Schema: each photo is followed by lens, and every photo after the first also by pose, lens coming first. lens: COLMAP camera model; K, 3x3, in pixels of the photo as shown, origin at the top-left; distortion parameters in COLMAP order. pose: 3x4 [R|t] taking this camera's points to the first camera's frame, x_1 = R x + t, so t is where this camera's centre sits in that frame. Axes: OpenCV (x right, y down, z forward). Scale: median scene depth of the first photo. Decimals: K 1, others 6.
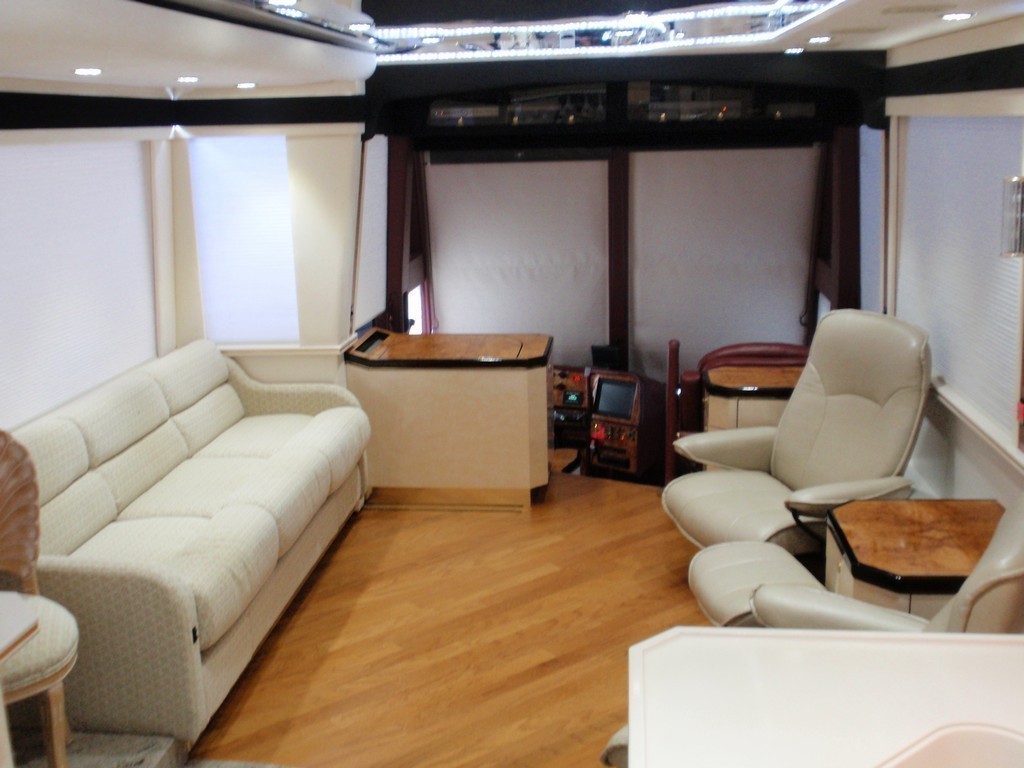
lens RADIAL K [[1097.5, 0, 504.6], [0, 1097.5, 383.8], [0, 0, 1]] dist [-0.053431, 0.039123]
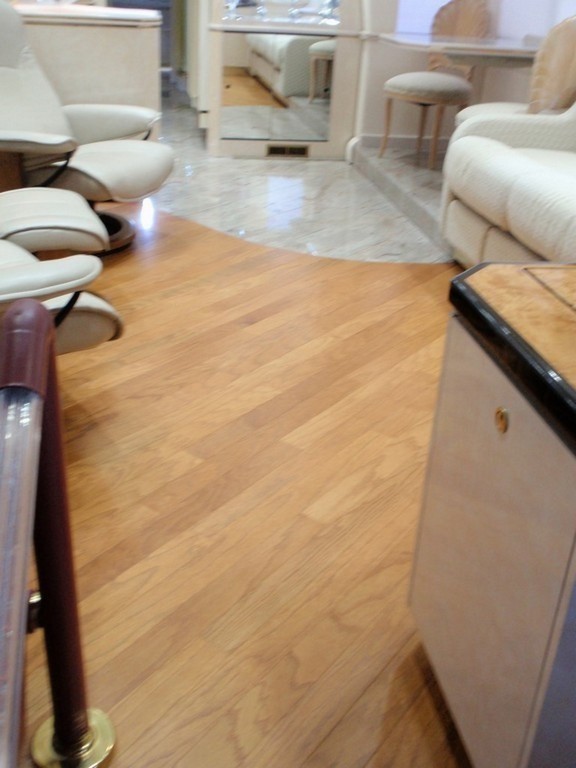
lens RADIAL K [[823.1, 0, 288.0], [0, 823.1, 384.0], [0, 0, 1]] dist [-0.053431, 0.039123]
pose [[-0.965683, 0.098778, -0.240206, 0.172039], [-0.081013, 0.764154, 0.639926, -0.183091], [0.246765, 0.637426, -0.729928, 1.417118]]
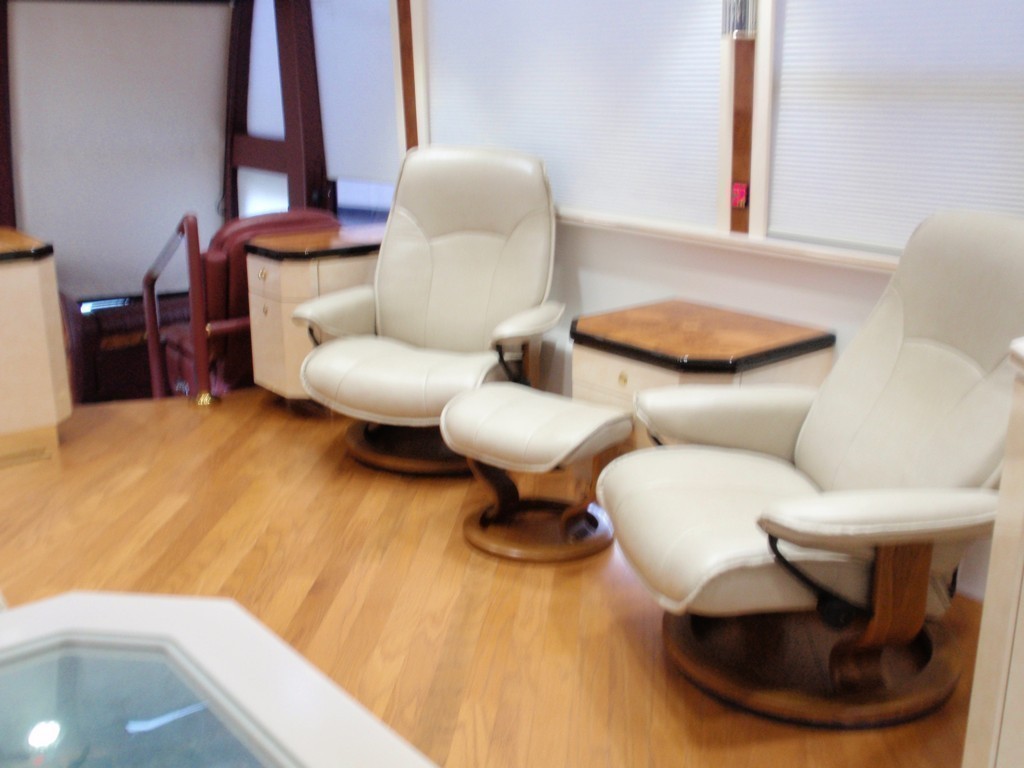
lens RADIAL K [[1097.5, 0, 504.6], [0, 1097.5, 383.8], [0, 0, 1]] dist [-0.053431, 0.039123]
pose [[0.704852, -0.174335, 0.687598, -0.328696], [0.146621, 0.984202, 0.099236, 0.047956], [-0.694036, 0.030870, 0.719278, 0.298170]]
